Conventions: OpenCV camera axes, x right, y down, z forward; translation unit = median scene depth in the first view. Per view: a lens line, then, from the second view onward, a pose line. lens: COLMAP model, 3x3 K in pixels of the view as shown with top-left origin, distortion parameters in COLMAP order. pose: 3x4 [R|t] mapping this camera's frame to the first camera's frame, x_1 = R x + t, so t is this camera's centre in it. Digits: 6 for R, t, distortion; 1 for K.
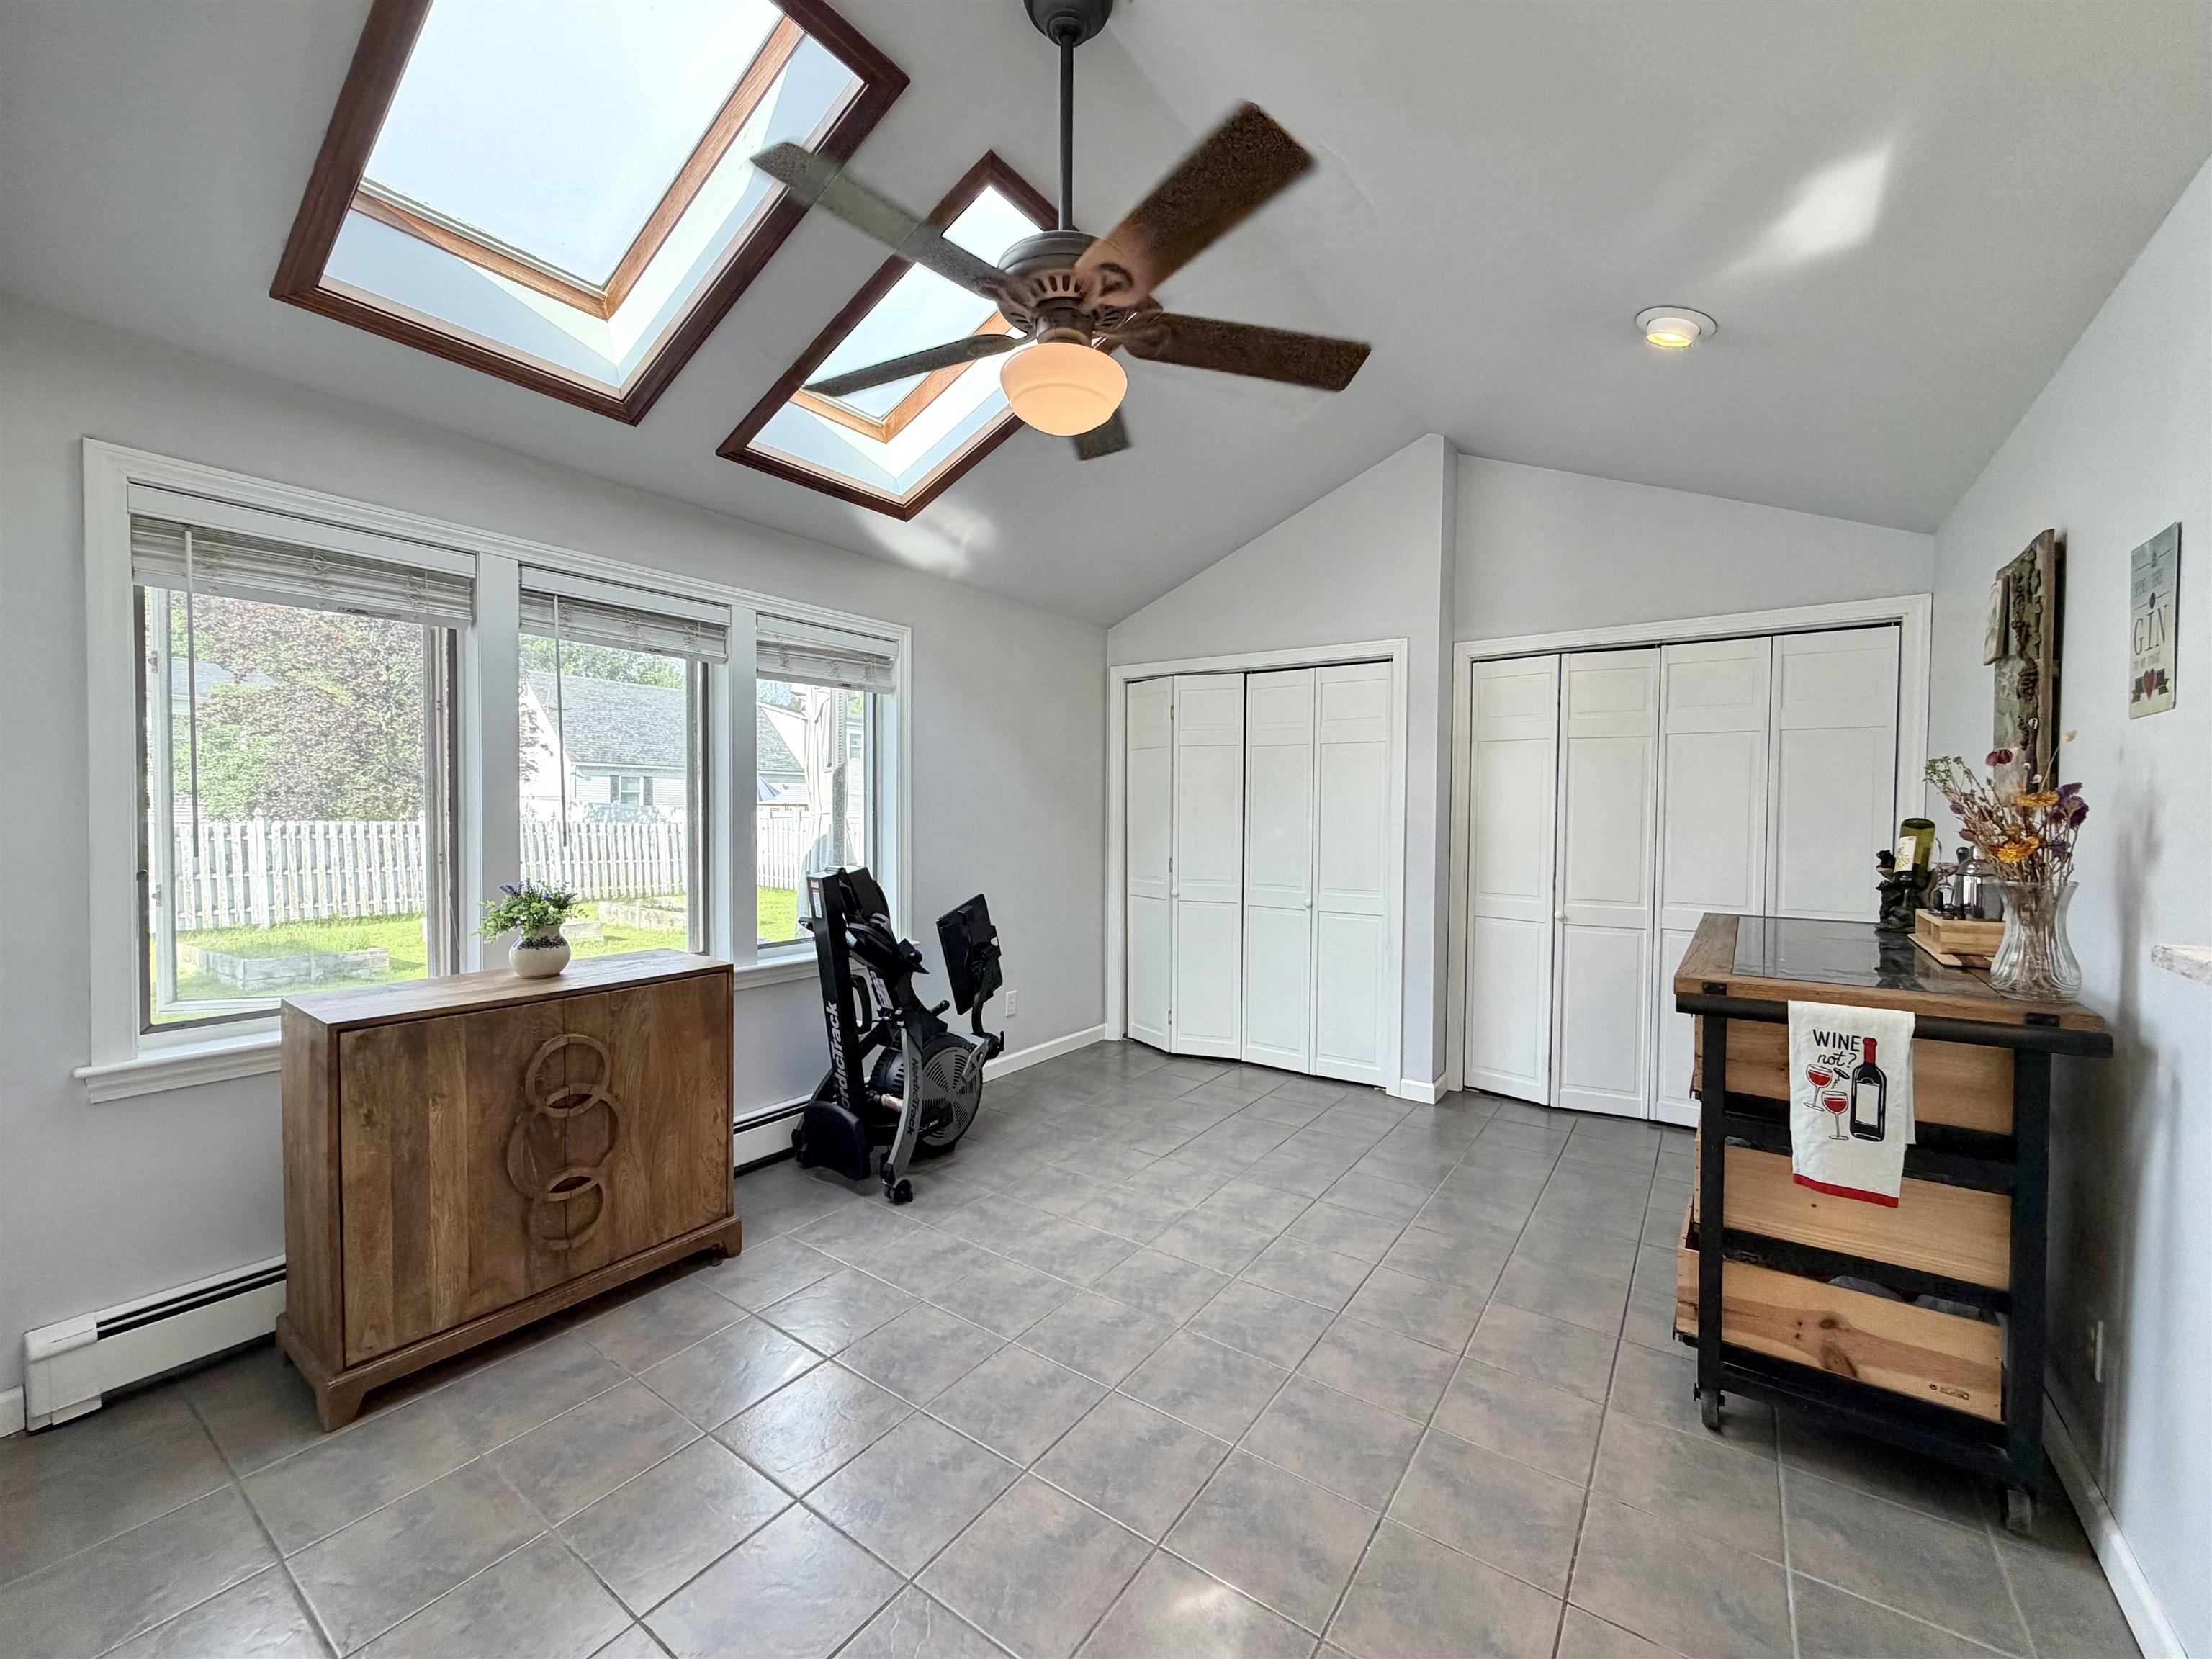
lens RADIAL K [[875.7, 0, 1096.8], [0, 875.7, 827.8], [0, 0, 1]] dist [0.003620, 0.000064]
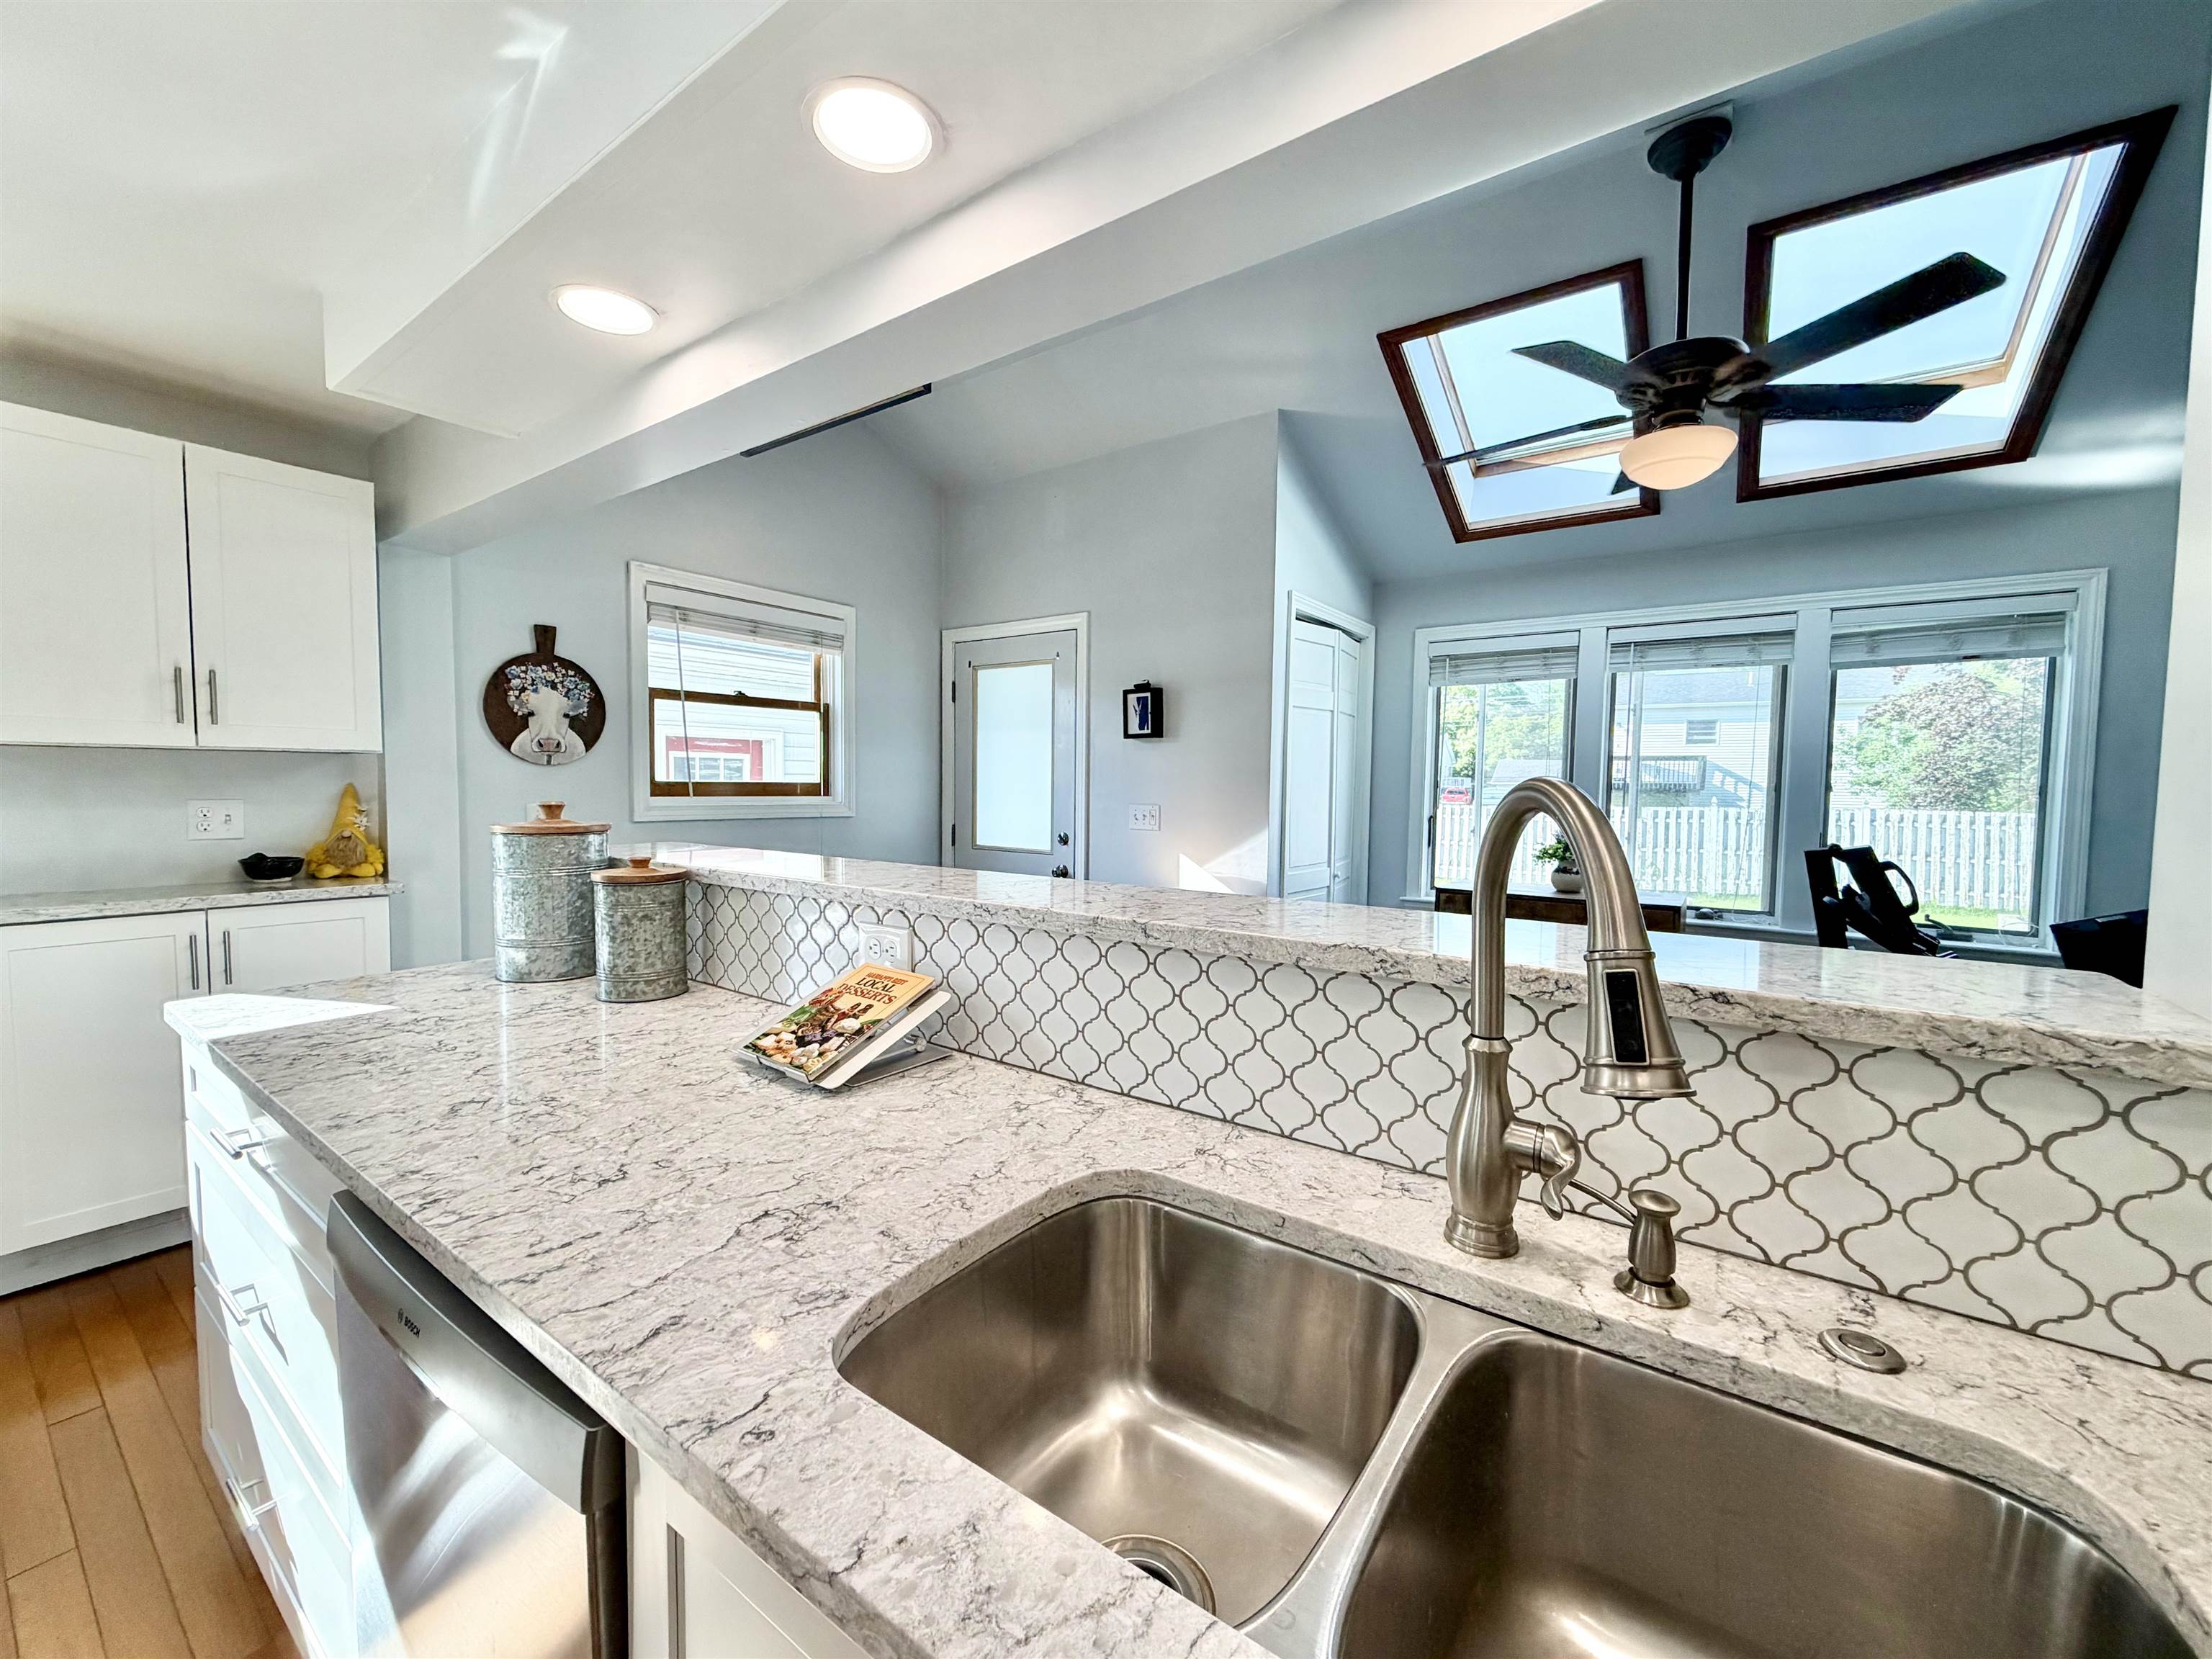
lens RADIAL K [[875.7, 0, 1097.1], [0, 875.7, 829.2], [0, 0, 1]] dist [0.003620, 0.000064]
pose [[-0.006338, 0.046048, -0.998919, 0.261646], [-0.035802, 0.998288, 0.046246, 0.002822], [0.999339, 0.036056, -0.004679, 0.038219]]
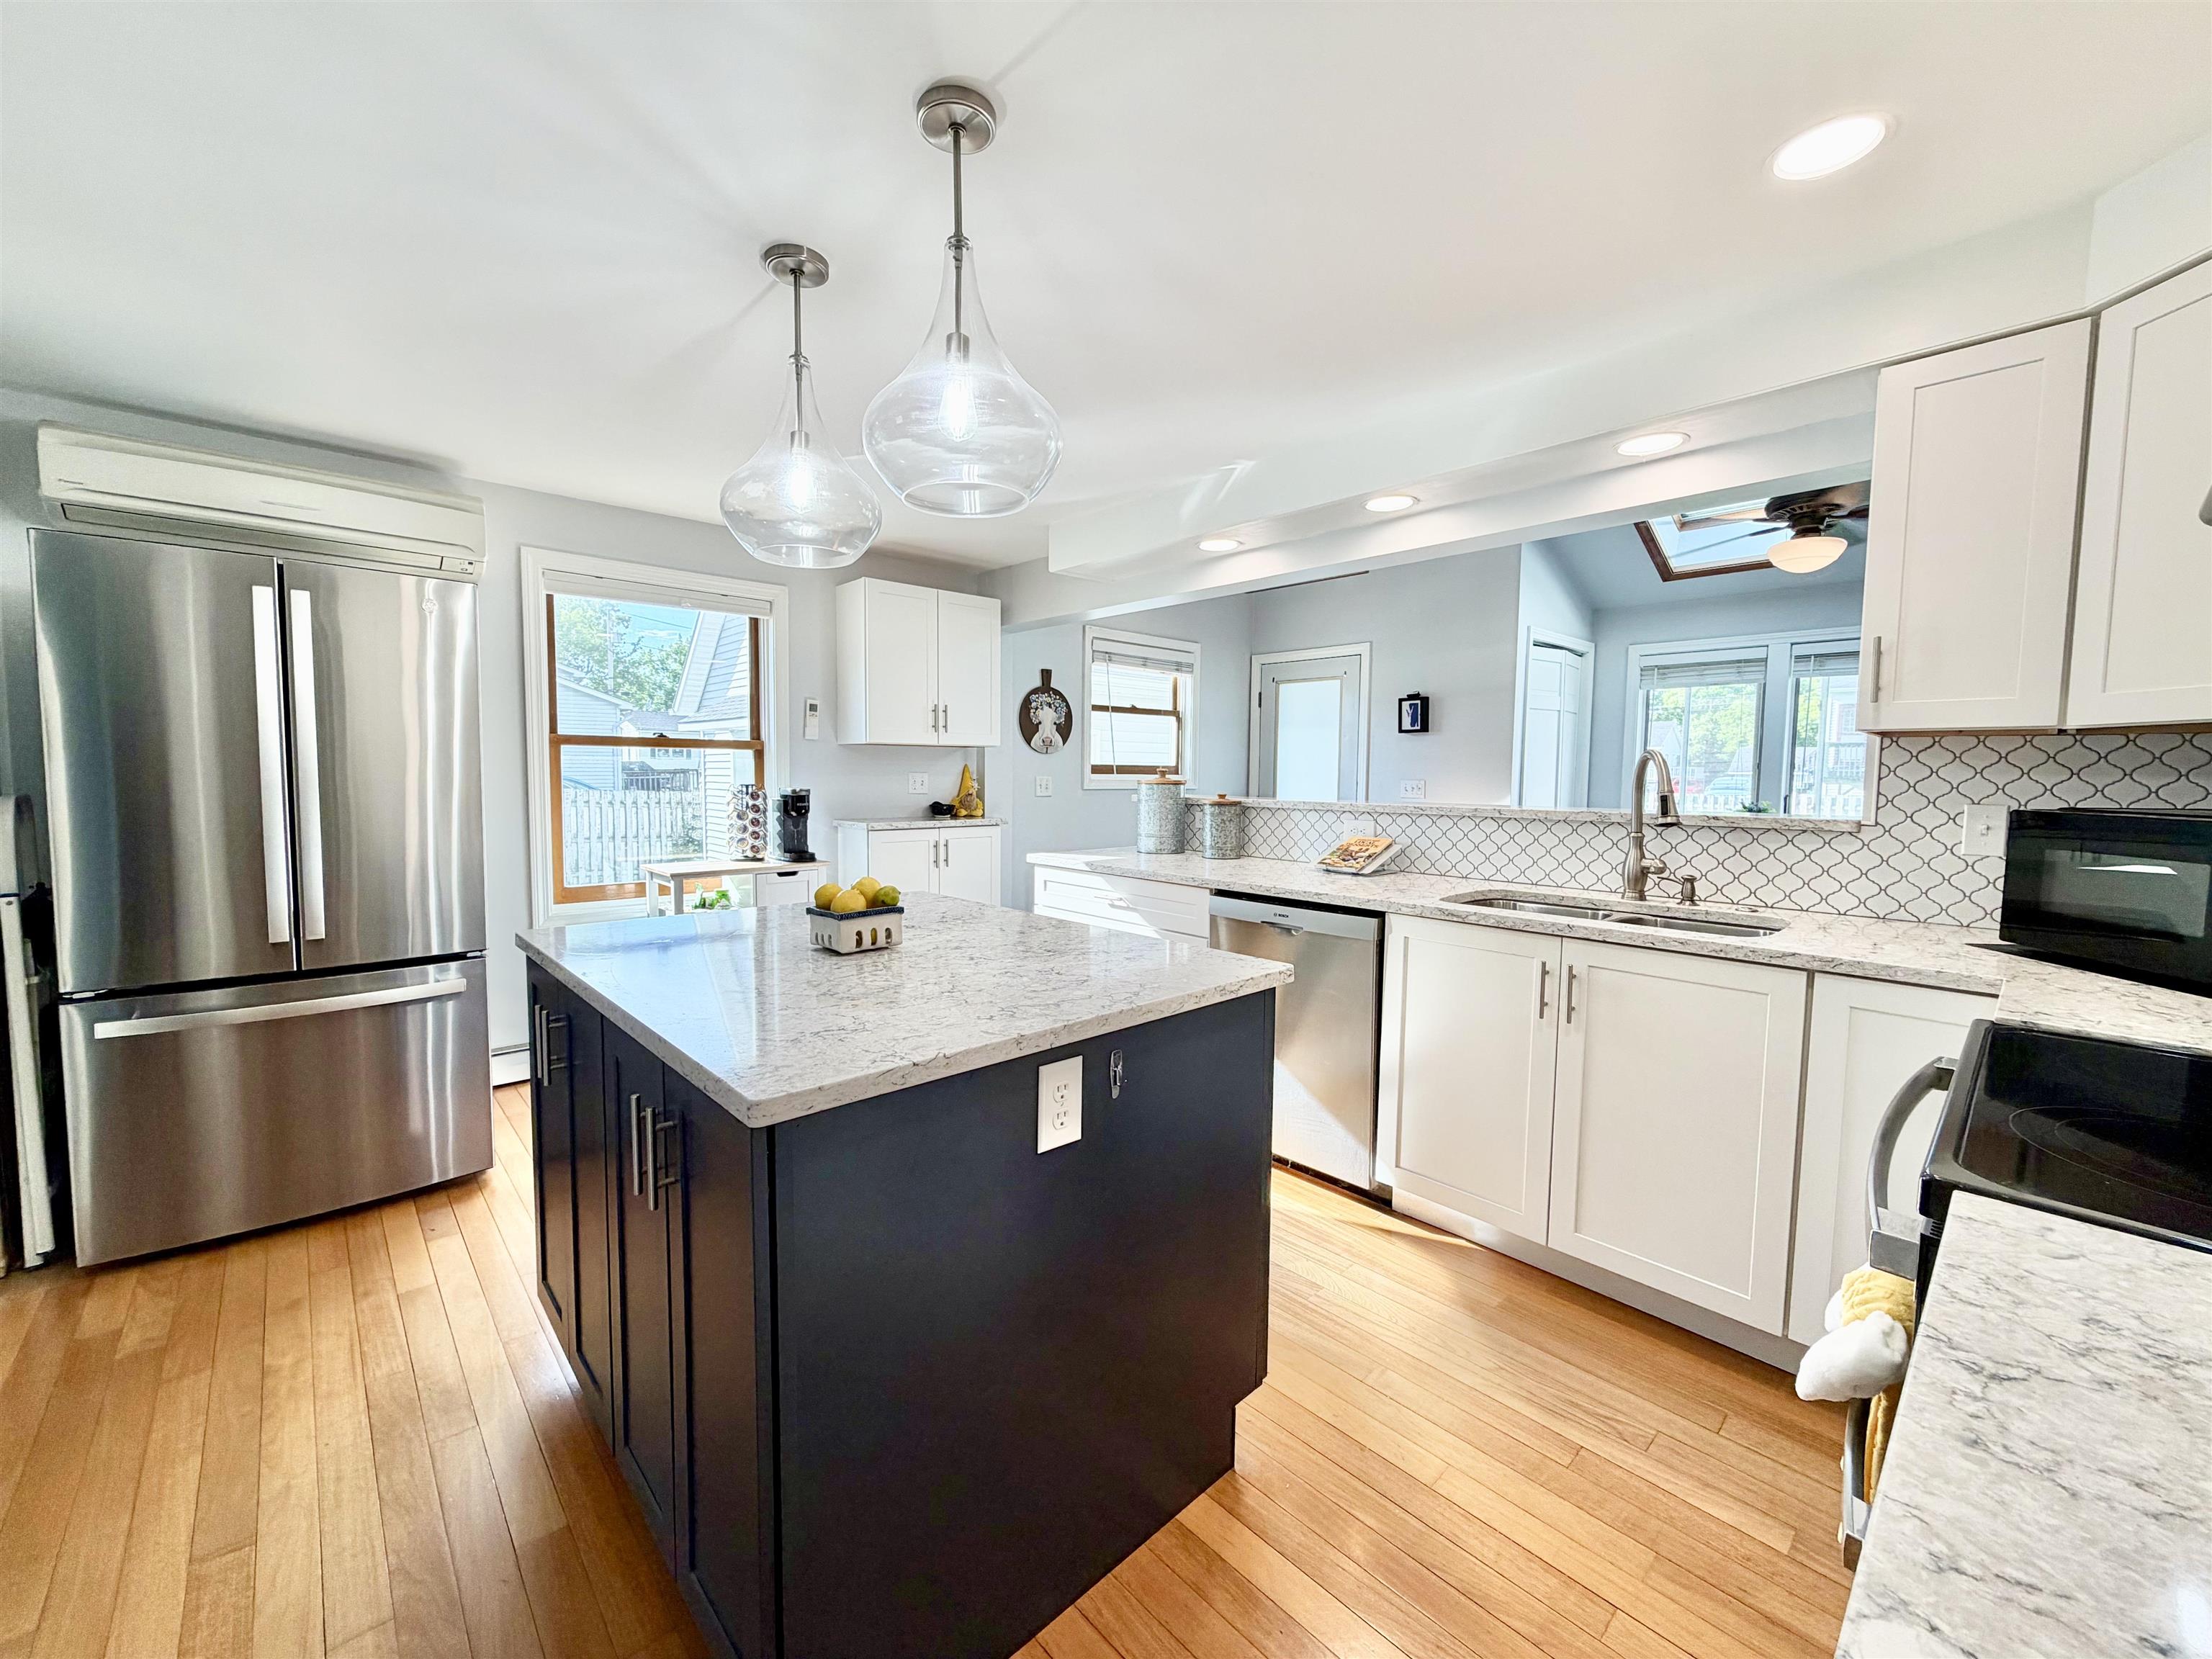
lens RADIAL K [[875.7, 0, 1102.4], [0, 875.7, 826.8], [0, 0, 1]] dist [0.003620, 0.000064]
pose [[-0.204082, 0.051511, -0.977598, 0.474327], [-0.035217, 0.997582, 0.059915, 0.013604], [0.978320, 0.046655, -0.201775, -0.029996]]
